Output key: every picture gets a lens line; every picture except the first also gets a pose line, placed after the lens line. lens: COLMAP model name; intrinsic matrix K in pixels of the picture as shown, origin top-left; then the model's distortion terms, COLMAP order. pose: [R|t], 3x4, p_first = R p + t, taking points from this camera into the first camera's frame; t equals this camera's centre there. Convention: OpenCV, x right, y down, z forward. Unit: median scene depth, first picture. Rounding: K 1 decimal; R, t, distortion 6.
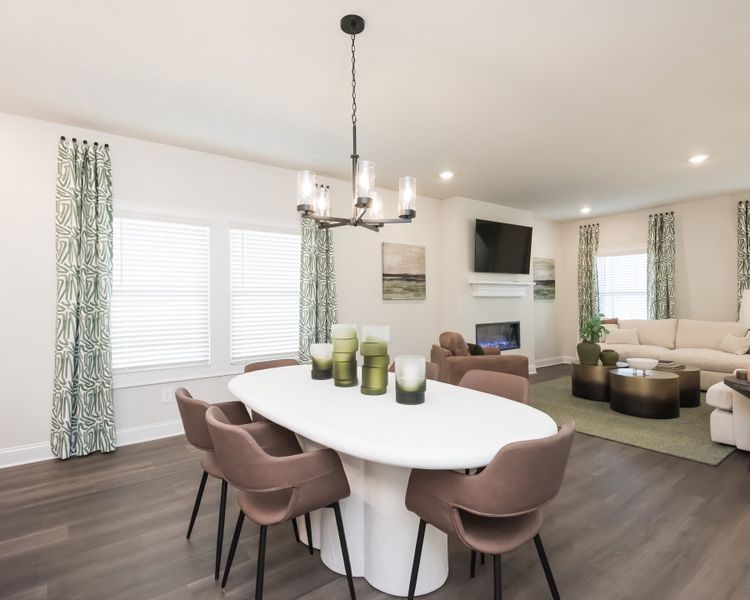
lens RADIAL K [[412.4, 0, 374.2], [0, 412.4, 300.4], [0, 0, 1]] dist [0.027362, -0.003074]
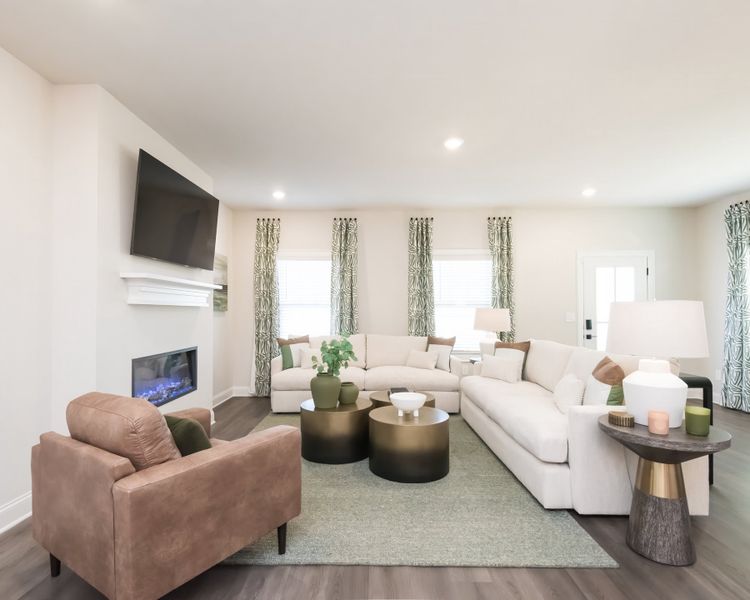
lens RADIAL K [[412.4, 0, 373.2], [0, 412.4, 304.7], [0, 0, 1]] dist [0.027362, -0.003074]
pose [[0.616470, 0.023013, 0.787042, 0.022134], [-0.007883, 0.999703, -0.023057, 0.000191], [-0.787339, 0.008010, 0.616469, 0.402251]]
